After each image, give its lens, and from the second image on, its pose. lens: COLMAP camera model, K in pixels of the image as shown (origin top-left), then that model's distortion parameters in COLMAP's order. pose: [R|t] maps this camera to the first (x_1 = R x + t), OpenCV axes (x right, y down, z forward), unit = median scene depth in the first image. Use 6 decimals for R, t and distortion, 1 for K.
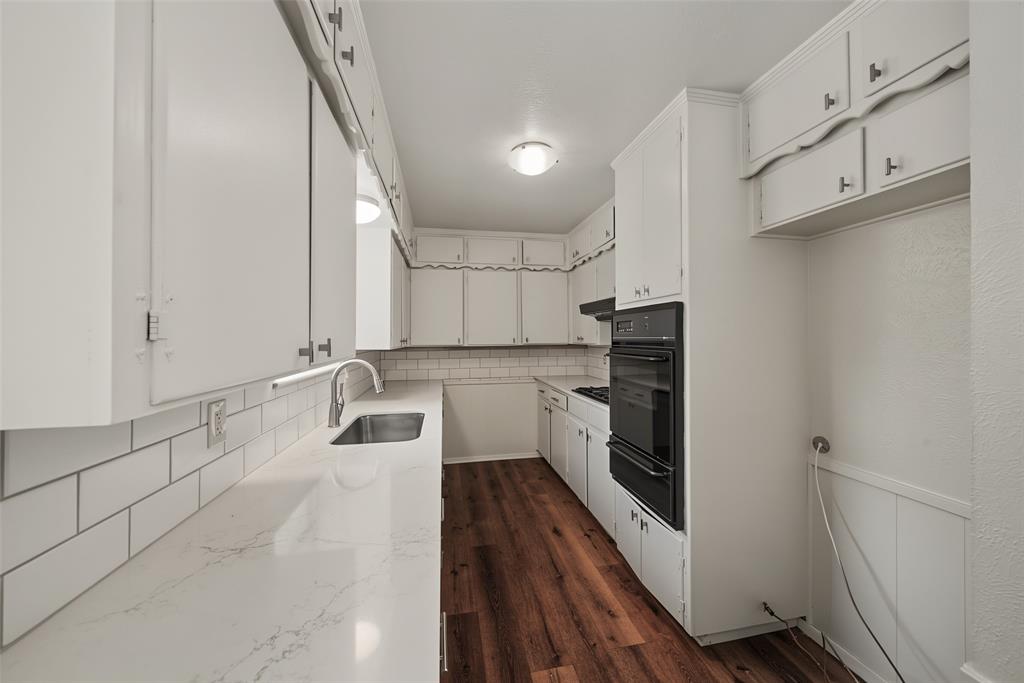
lens RADIAL K [[368.0, 0, 518.7], [0, 368.0, 334.4], [0, 0, 1]] dist [0.001096, -0.000002]
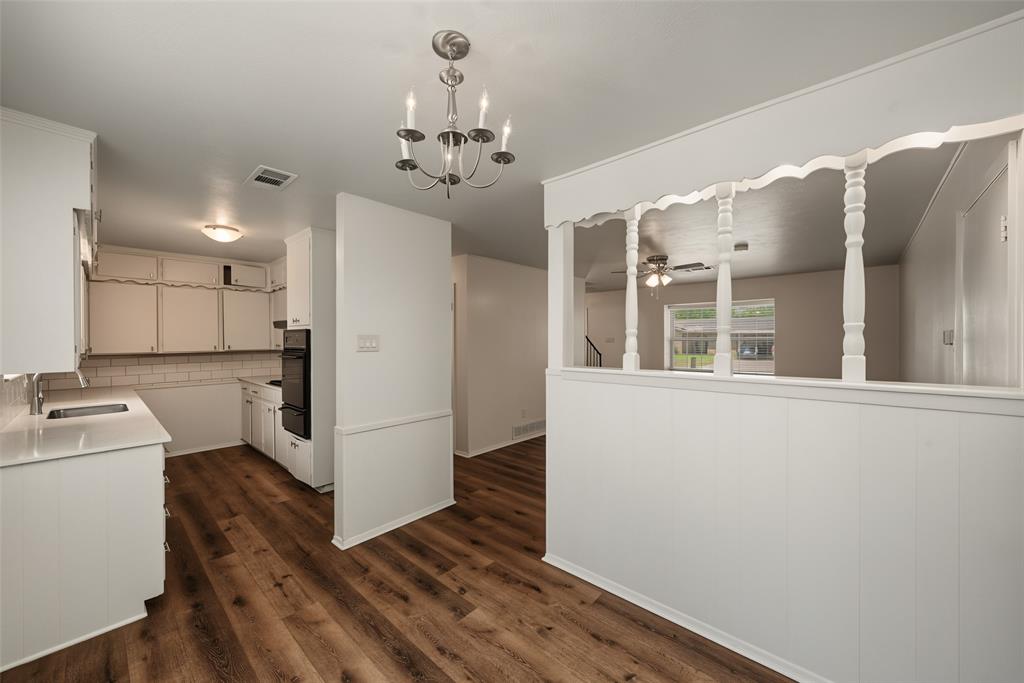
lens RADIAL K [[379.1, 0, 518.0], [0, 379.1, 341.7], [0, 0, 1]] dist [-0.002518, 0.000087]
pose [[0.806219, -0.005330, 0.591594, 0.064900], [-0.001013, 0.999946, 0.010389, -0.020487], [-0.591617, -0.008975, 0.806169, -0.704575]]
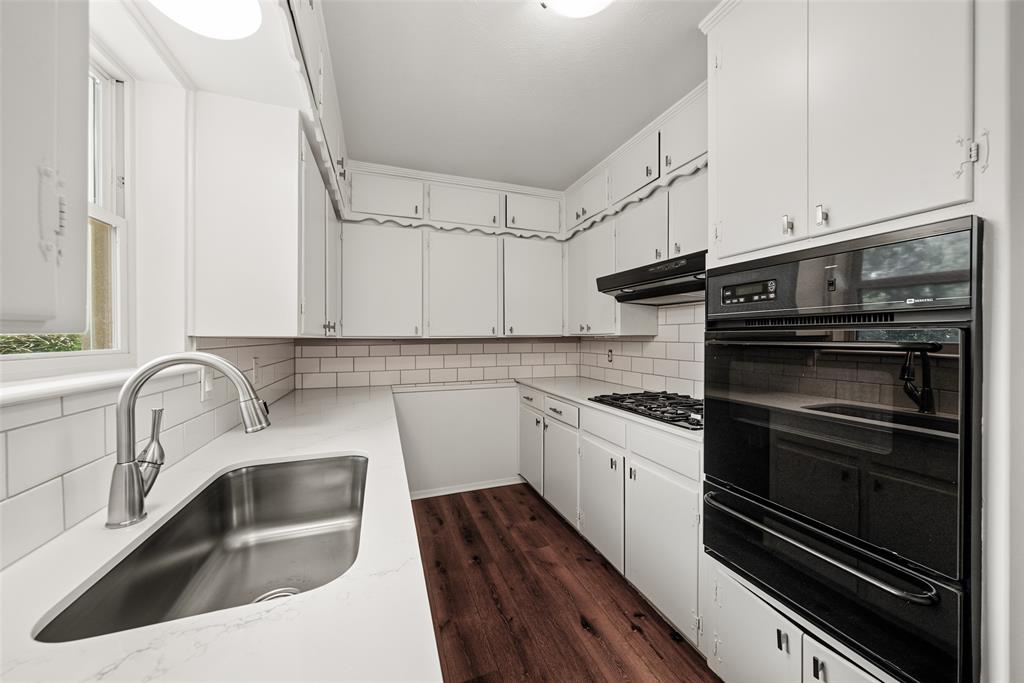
lens RADIAL K [[368.0, 0, 530.1], [0, 368.0, 337.9], [0, 0, 1]] dist [0.001096, -0.000002]
pose [[0.984017, 0.002470, 0.178059, -0.088022], [-0.004543, 0.999927, 0.011237, 0.027514], [-0.178018, -0.011867, 0.983956, 0.323003]]
